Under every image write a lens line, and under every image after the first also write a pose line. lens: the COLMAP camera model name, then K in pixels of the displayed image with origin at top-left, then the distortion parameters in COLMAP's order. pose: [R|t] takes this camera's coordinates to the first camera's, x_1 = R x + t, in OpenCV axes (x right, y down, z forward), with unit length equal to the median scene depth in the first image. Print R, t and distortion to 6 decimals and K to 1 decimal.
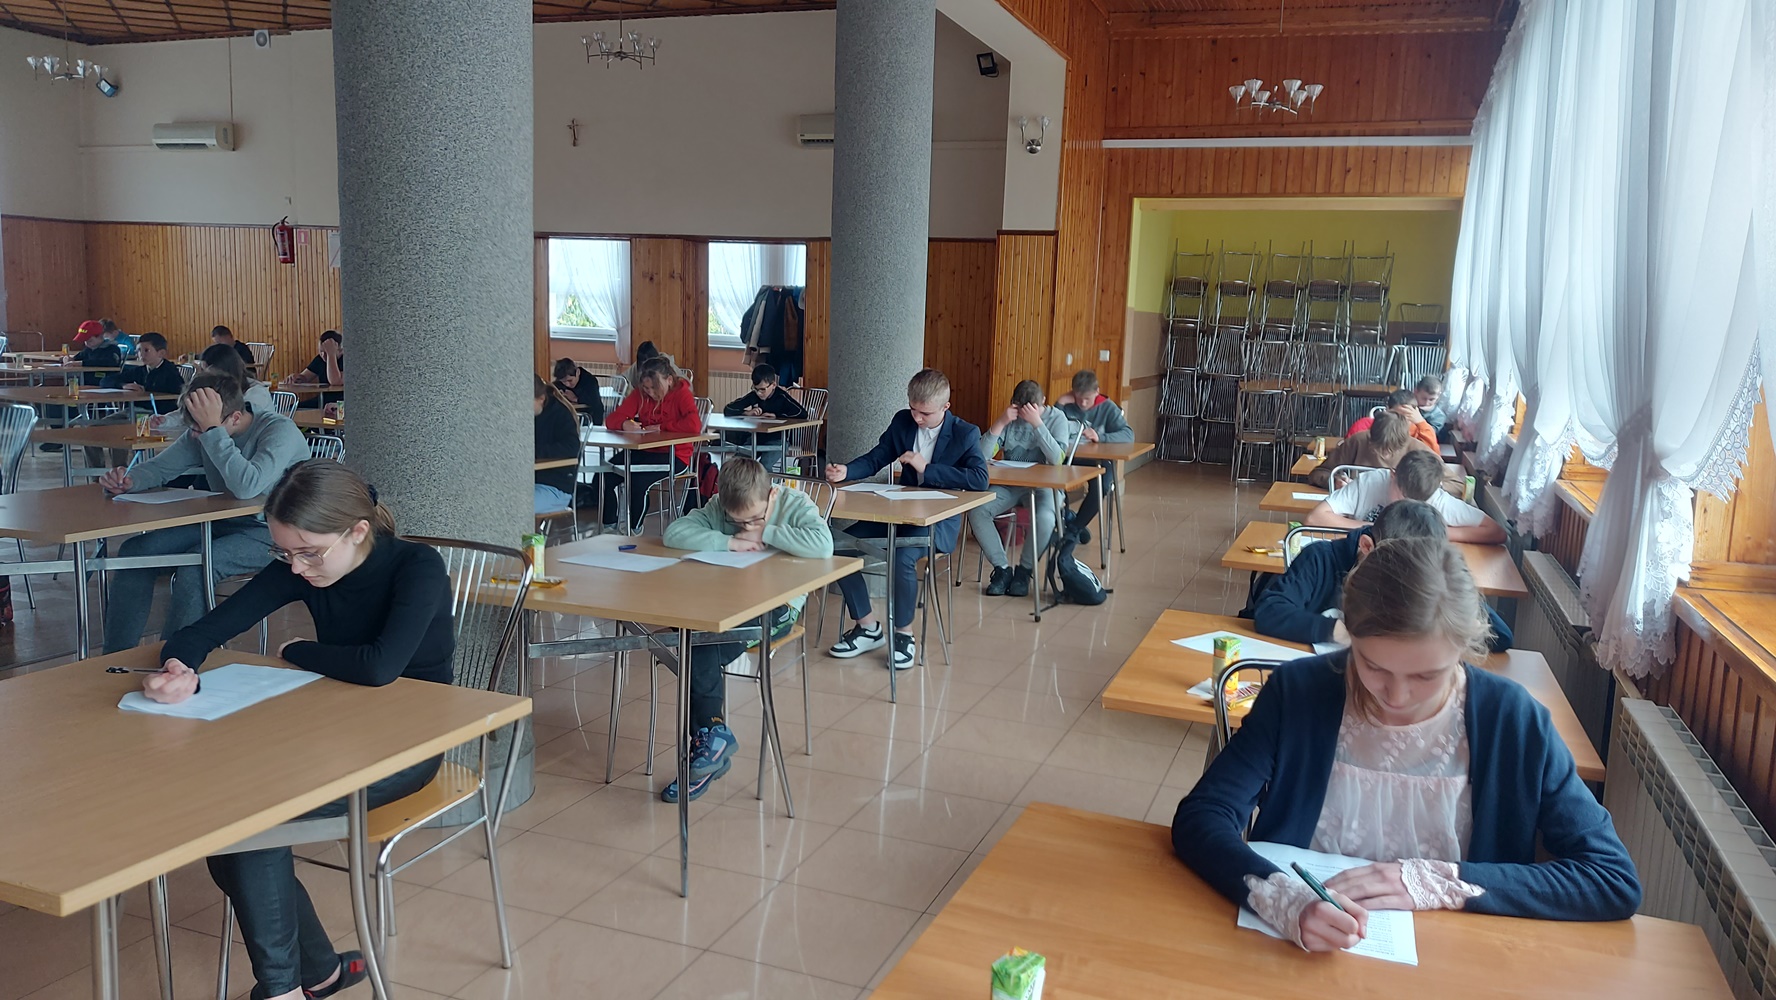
lens RADIAL K [[1279.1, 0, 903.6], [0, 1279.1, 504.4], [0, 0, 1]] dist [0.086444, -0.102481]
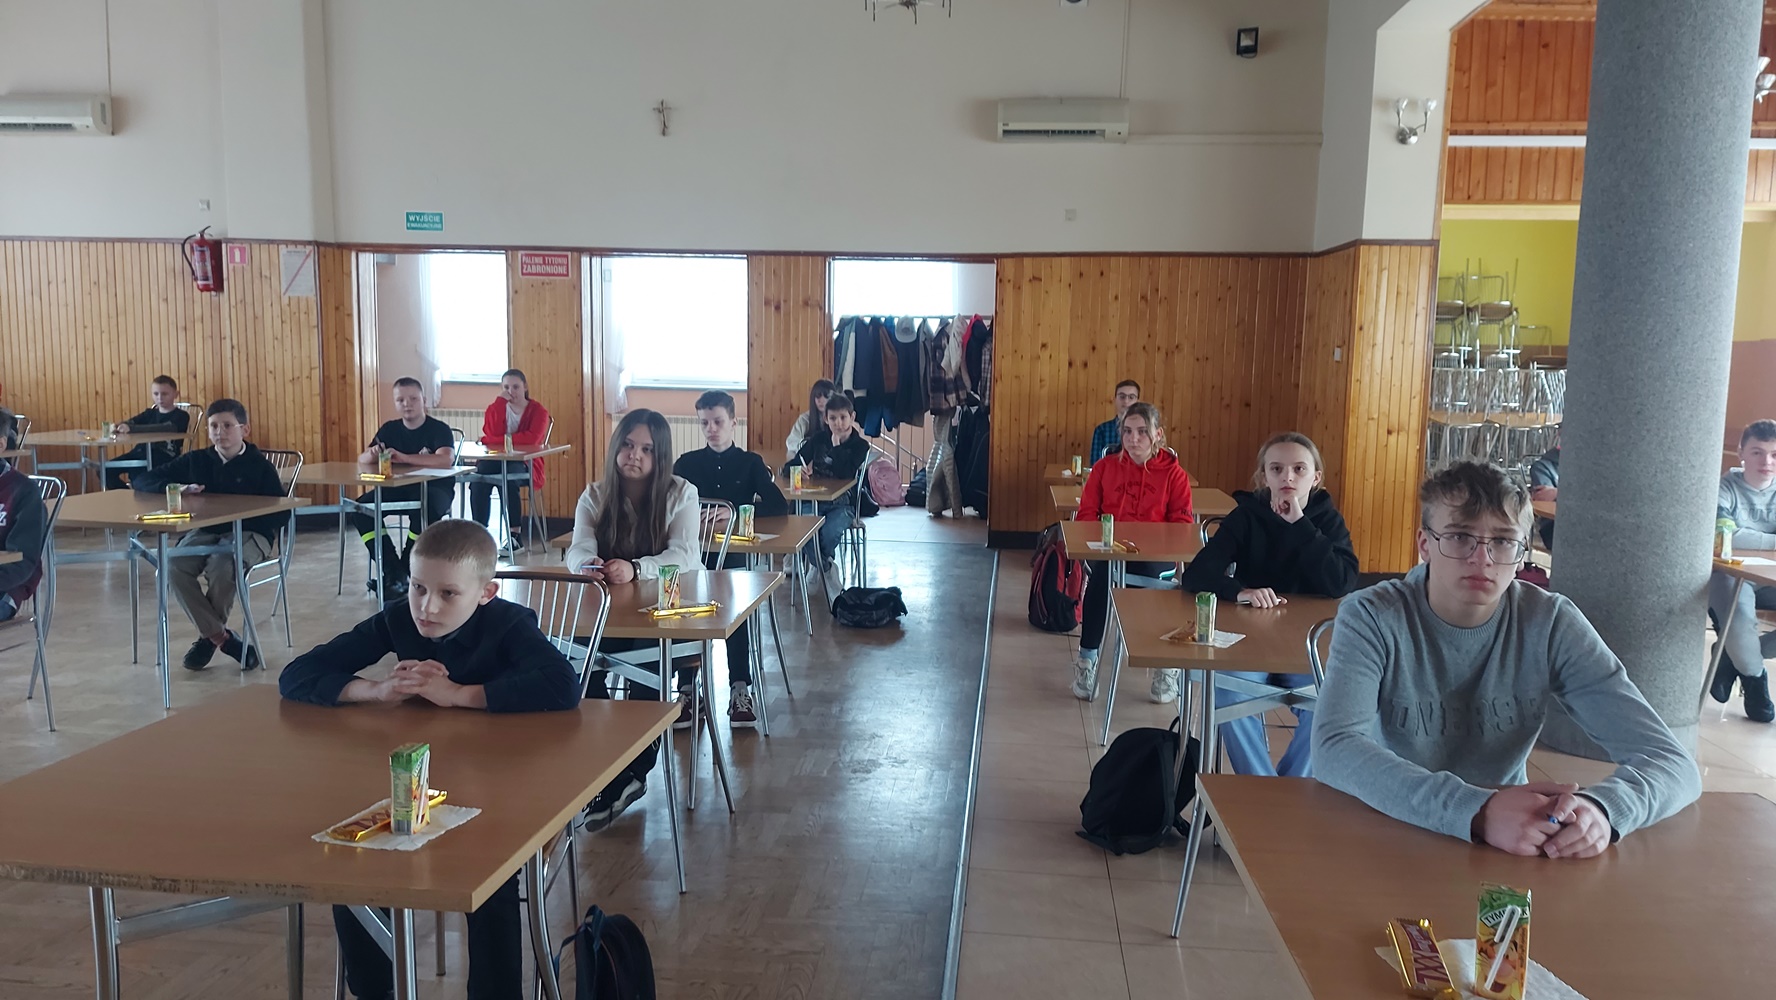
lens RADIAL K [[1279.1, 0, 900.7], [0, 1279.1, 496.9], [0, 0, 1]] dist [0.086444, -0.102481]
pose [[0.965739, -0.047215, 0.255183, -0.844348], [0.053824, 0.998370, -0.018976, -0.110525], [-0.253871, 0.032060, 0.966707, 0.612193]]
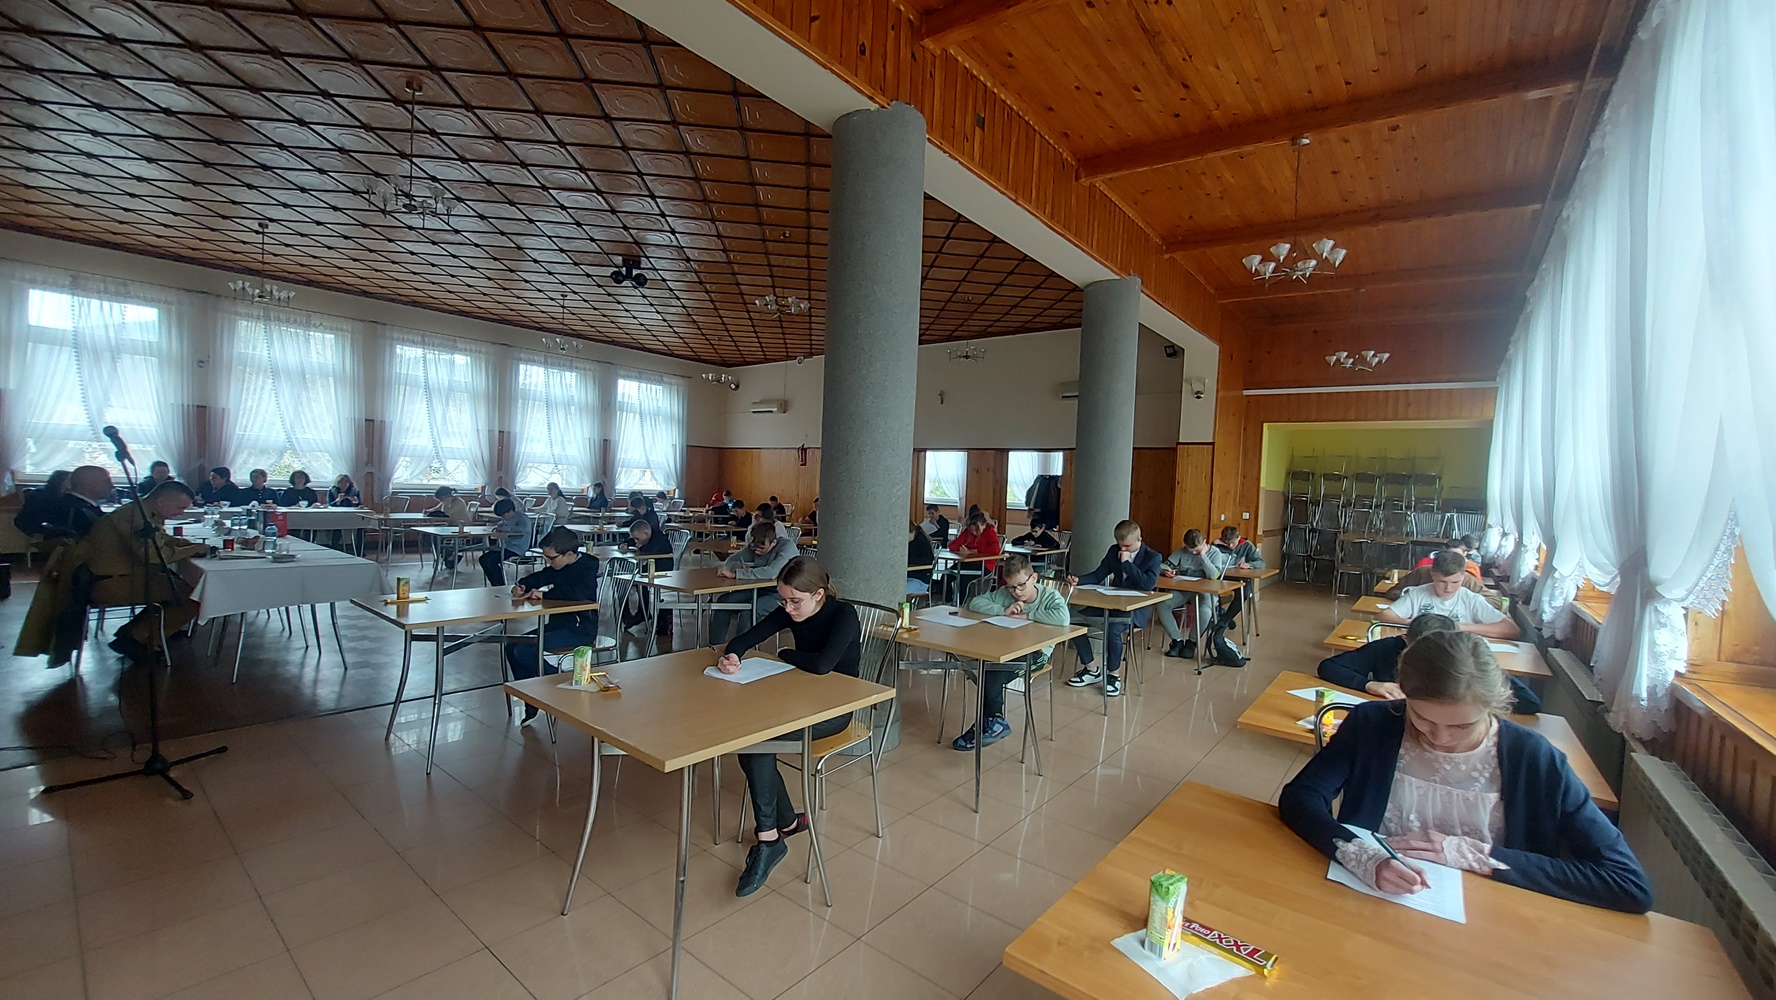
lens RADIAL K [[705.6, 0, 886.9], [0, 705.6, 514.6], [0, 0, 1]] dist [-0.028064, 0.002189]
pose [[0.948950, 0.015358, -0.315052, 0.005348], [-0.051223, 0.993059, -0.105877, 0.004438], [0.311239, 0.116610, 0.943150, 0.007080]]
